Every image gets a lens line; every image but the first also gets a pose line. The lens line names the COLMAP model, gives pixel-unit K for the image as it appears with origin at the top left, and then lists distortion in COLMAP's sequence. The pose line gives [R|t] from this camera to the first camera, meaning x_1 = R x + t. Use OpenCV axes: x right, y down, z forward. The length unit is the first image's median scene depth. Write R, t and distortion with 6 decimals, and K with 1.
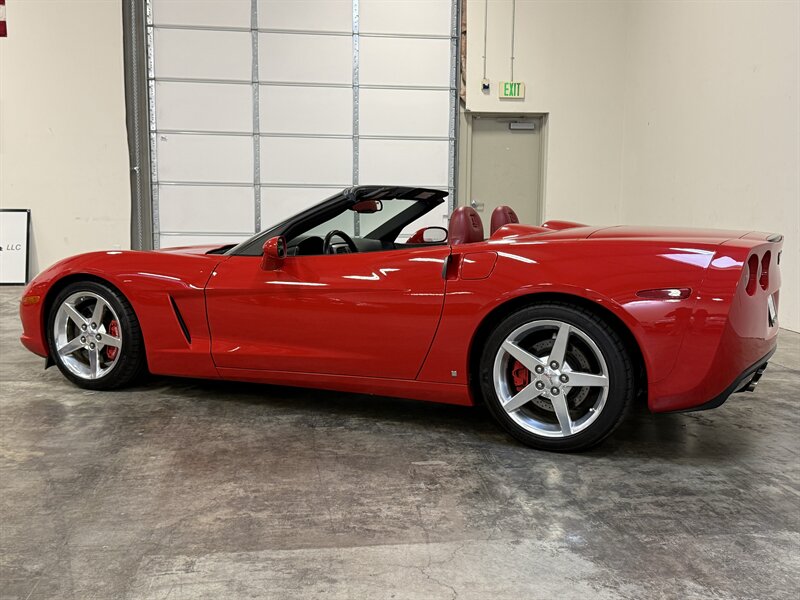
lens RADIAL K [[930.4, 0, 400.0], [0, 930.4, 300.0], [0, 0, 1]] dist [0.191574, -0.466199]
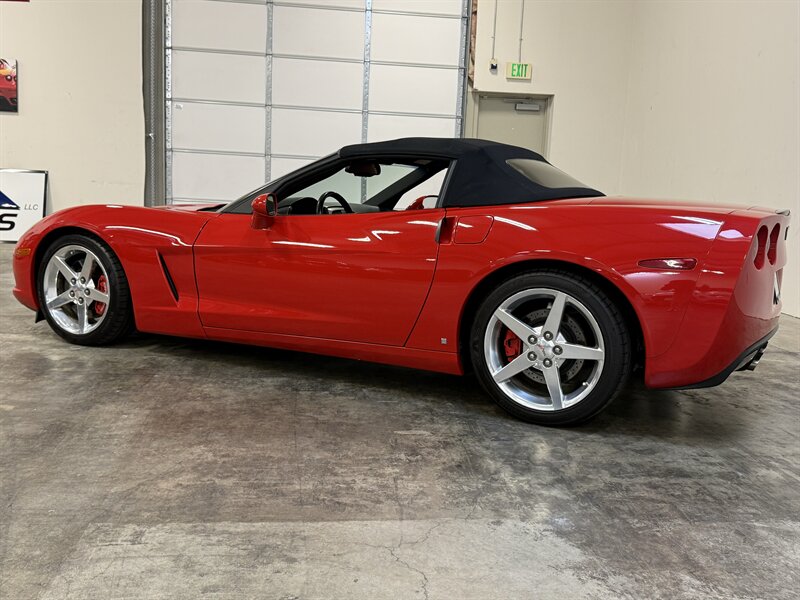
lens RADIAL K [[859.4, 0, 402.0], [0, 859.4, 301.0], [0, 0, 1]] dist [0.169587, -0.384736]
pose [[0.999305, 0.036338, -0.008300, 0.021830], [-0.036100, 0.998976, 0.027267, 0.015139], [0.009282, -0.026949, 0.999594, 0.114947]]
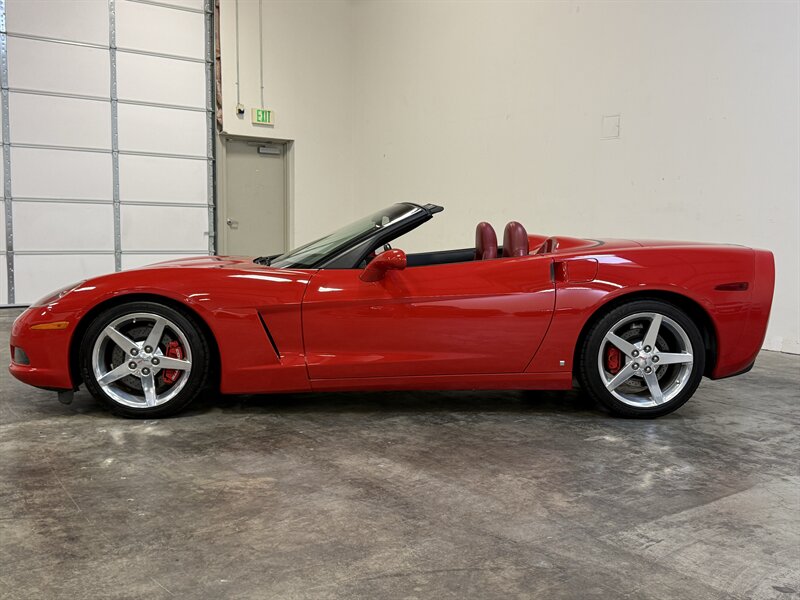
lens RADIAL K [[859.4, 0, 402.0], [0, 859.4, 301.0], [0, 0, 1]] dist [0.169587, -0.384736]
pose [[0.856267, -0.042006, 0.514822, -0.689827], [0.049414, 0.998778, -0.000694, -0.008709], [-0.514164, 0.026033, 0.857297, 0.176489]]
